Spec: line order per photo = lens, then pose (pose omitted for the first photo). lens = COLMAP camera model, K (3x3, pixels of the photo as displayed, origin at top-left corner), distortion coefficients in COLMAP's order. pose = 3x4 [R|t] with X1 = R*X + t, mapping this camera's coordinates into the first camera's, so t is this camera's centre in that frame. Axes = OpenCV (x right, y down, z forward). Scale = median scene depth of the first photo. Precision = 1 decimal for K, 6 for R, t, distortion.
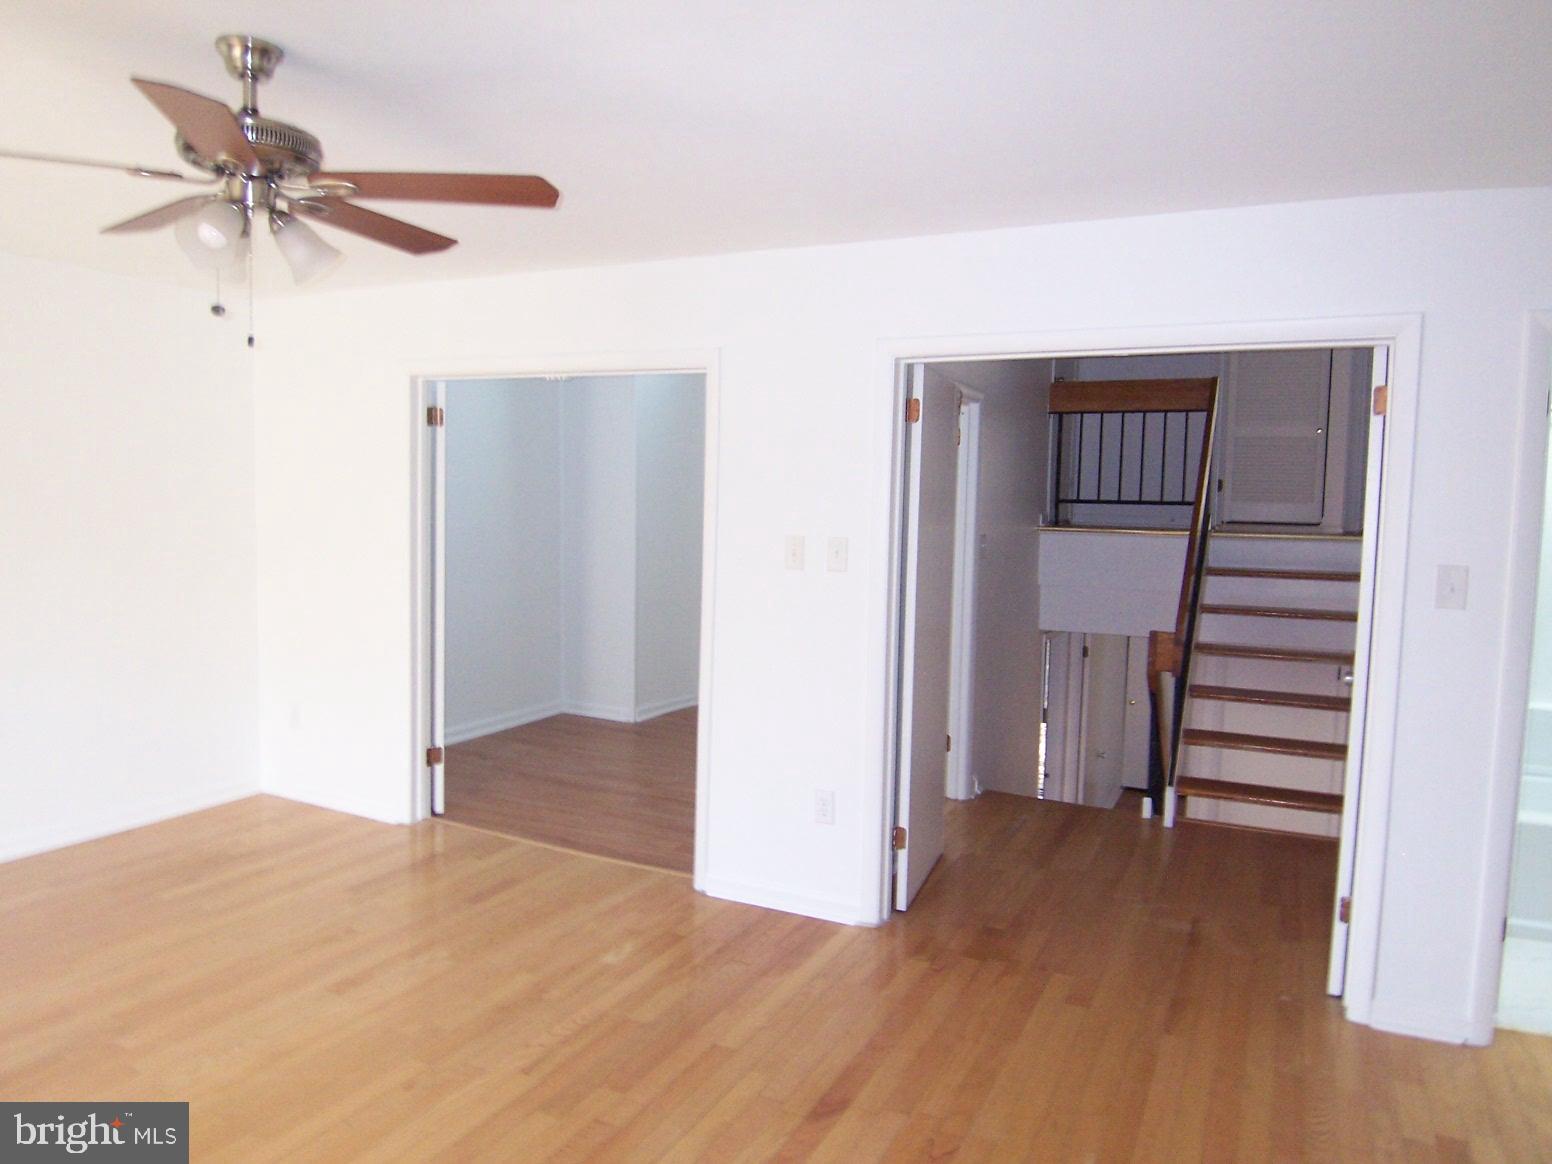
lens RADIAL K [[1039.2, 0, 775.0], [0, 1039.2, 584.2], [0, 0, 1]] dist [-0.026720, -0.006331]
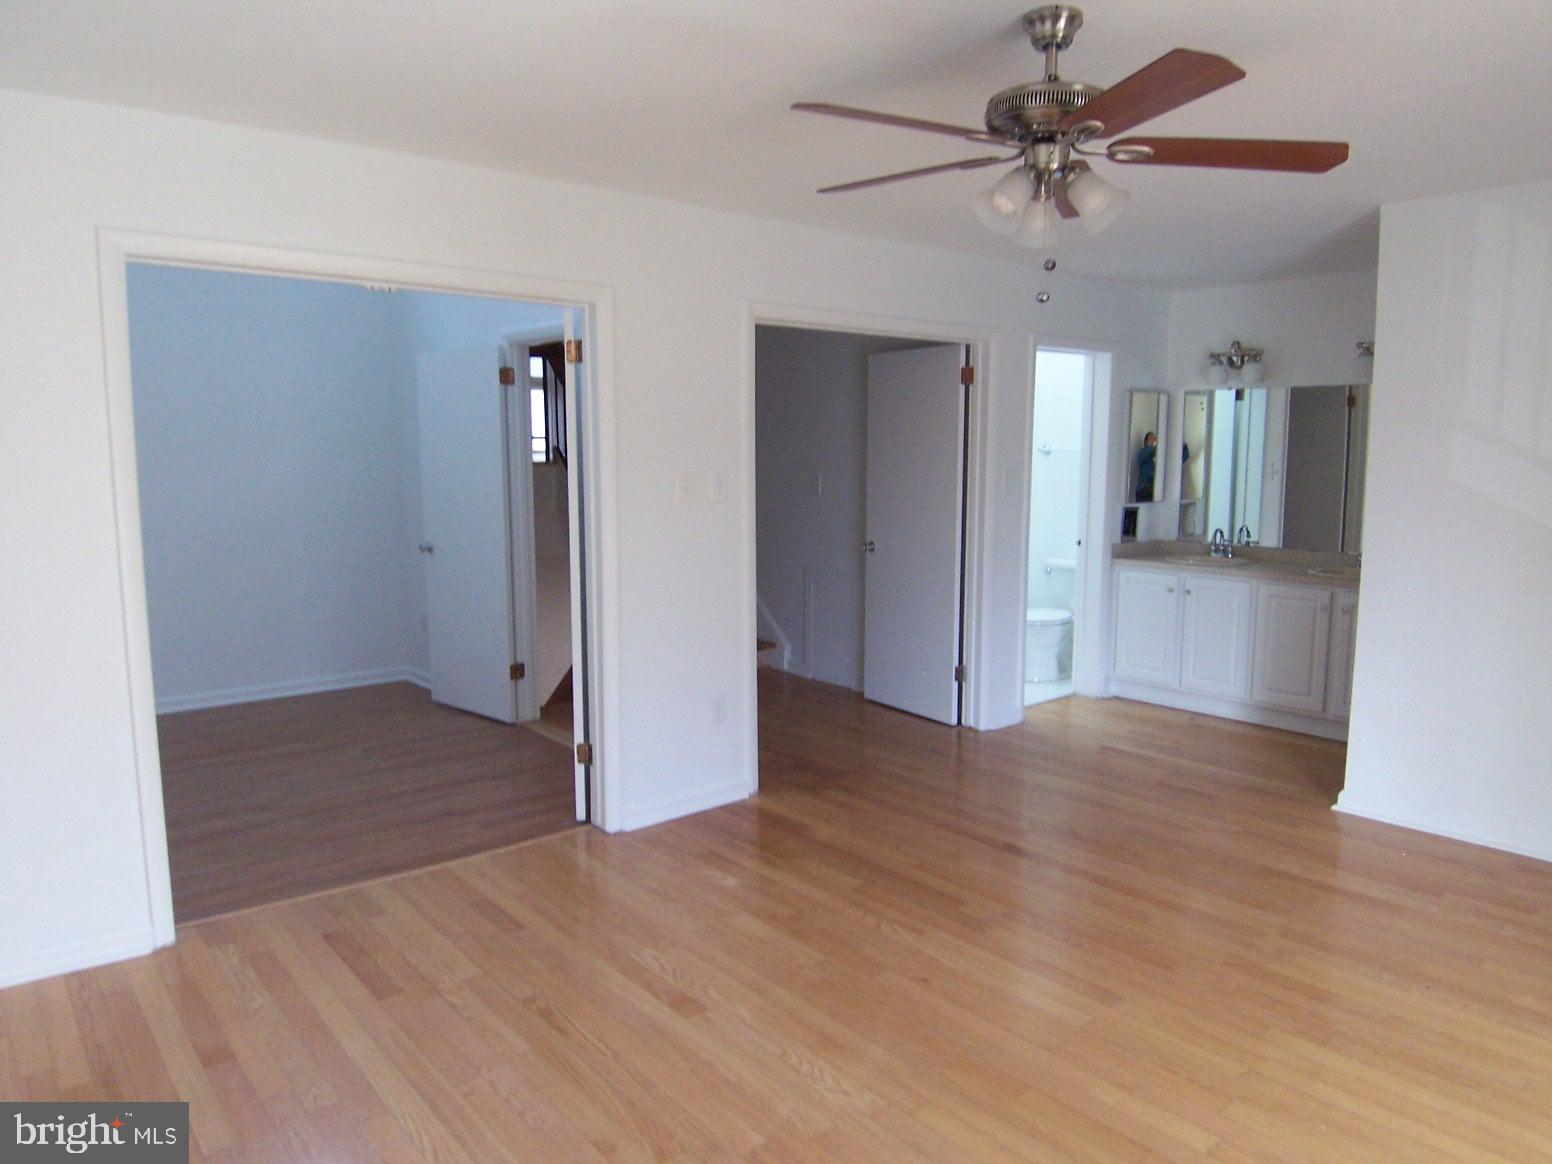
lens RADIAL K [[1039.2, 0, 774.3], [0, 1039.2, 576.1], [0, 0, 1]] dist [-0.026720, -0.006331]
pose [[0.422135, -0.139081, 0.895800, -0.821913], [0.088805, 0.989753, 0.111819, -0.043821], [-0.902173, 0.032349, 0.430161, 0.401364]]
